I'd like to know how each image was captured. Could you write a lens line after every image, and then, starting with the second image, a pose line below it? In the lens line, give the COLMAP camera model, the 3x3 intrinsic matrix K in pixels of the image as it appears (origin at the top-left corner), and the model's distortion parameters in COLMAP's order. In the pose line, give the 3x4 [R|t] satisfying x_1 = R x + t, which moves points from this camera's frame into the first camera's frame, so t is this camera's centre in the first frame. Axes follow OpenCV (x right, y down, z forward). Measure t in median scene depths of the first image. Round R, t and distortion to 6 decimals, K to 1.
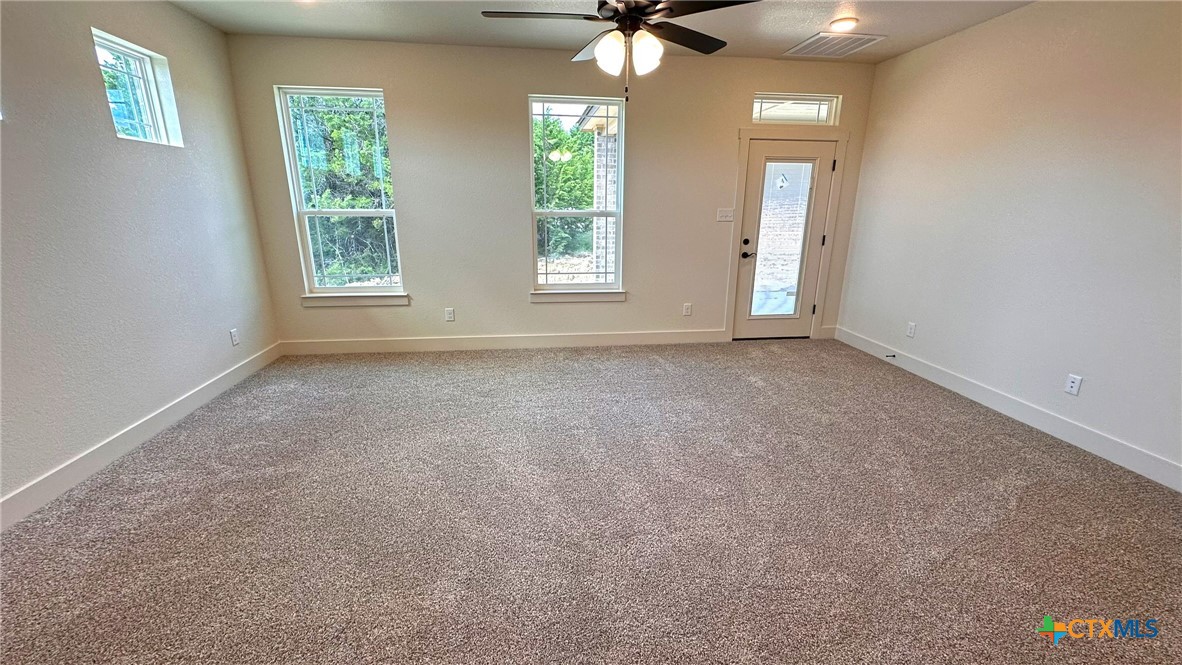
lens RADIAL K [[470.0, 0, 588.5], [0, 470.0, 330.5], [0, 0, 1]] dist [-0.004522, 0.000954]
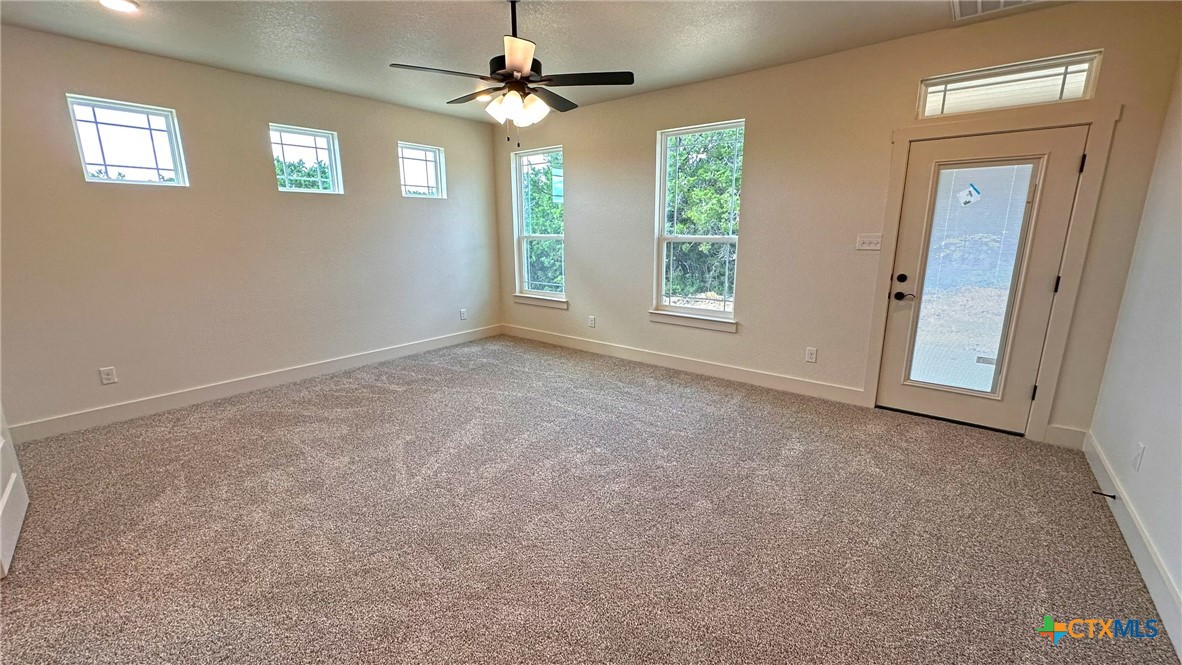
lens RADIAL K [[470.0, 0, 592.1], [0, 470.0, 330.1], [0, 0, 1]] dist [-0.004522, 0.000954]
pose [[0.695549, 0.142781, -0.704149, 0.540356], [-0.180329, 0.983376, 0.021273, -0.036954], [0.695480, 0.112182, 0.709734, 0.149086]]
